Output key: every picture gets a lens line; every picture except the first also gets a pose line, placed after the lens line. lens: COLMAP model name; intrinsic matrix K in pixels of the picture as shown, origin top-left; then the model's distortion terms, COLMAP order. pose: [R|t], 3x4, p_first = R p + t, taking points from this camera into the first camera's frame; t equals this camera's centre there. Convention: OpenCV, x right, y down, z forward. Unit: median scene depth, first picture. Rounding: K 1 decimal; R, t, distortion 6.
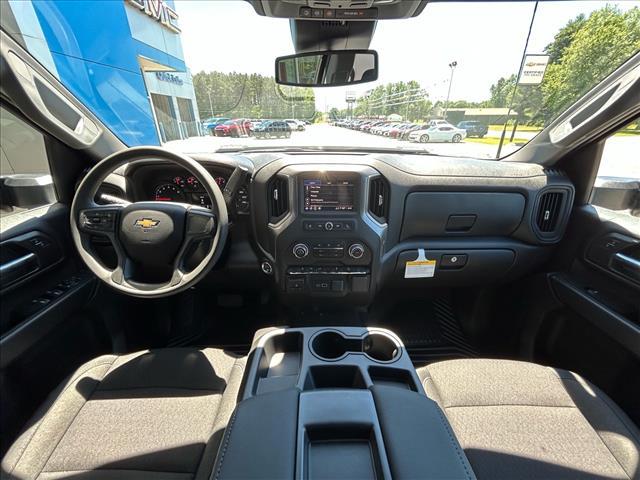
lens RADIAL K [[254.8, 0, 320.0], [0, 254.8, 240.0], [0, 0, 1]] dist [0.000349, -0.005727]
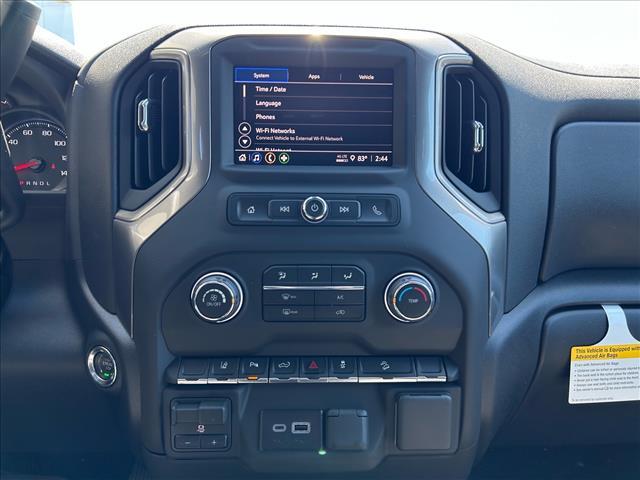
lens RADIAL K [[511.3, 0, 320.0], [0, 511.3, 240.0], [0, 0, 1]] dist [0.005887, -0.000694]
pose [[0.999764, -0.001291, 0.021667, 0.027448], [0.006535, 0.969814, -0.243758, 0.119363], [-0.020698, 0.243842, 0.969594, 0.417553]]
